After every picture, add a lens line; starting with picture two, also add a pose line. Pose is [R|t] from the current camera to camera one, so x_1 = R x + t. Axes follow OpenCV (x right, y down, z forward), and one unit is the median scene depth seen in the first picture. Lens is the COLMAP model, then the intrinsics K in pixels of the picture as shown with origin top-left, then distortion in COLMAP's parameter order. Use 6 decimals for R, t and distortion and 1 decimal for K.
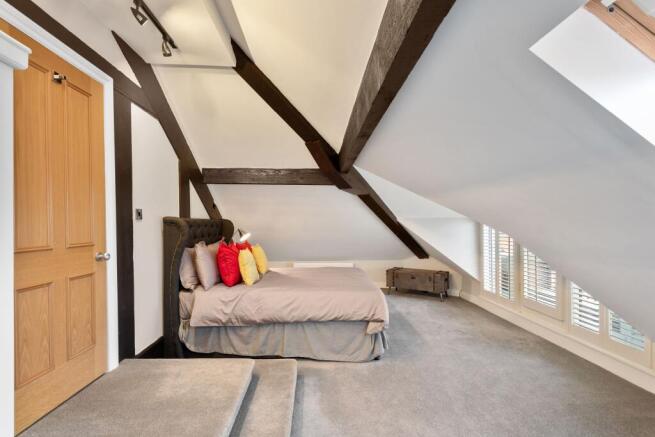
lens RADIAL K [[311.1, 0, 327.6], [0, 311.1, 221.2], [0, 0, 1]] dist [0.001641, -0.000400]
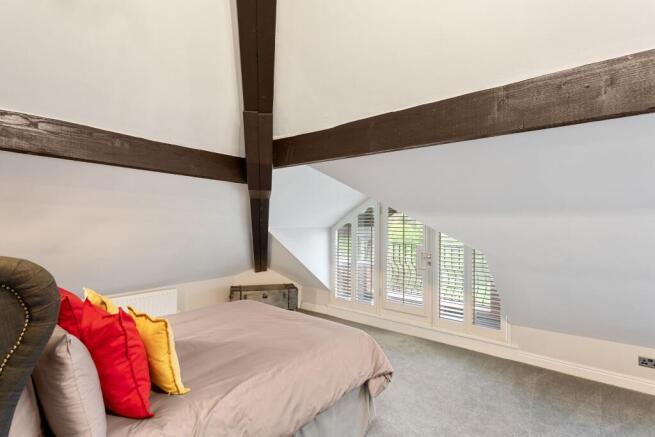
lens RADIAL K [[311.1, 0, 327.7], [0, 311.1, 220.8], [0, 0, 1]] dist [0.001641, -0.000400]
pose [[0.674597, 0.013136, 0.738070, -0.354385], [-0.010042, 0.999912, -0.008617, -0.032195], [-0.738118, -0.001599, 0.674670, 0.431278]]
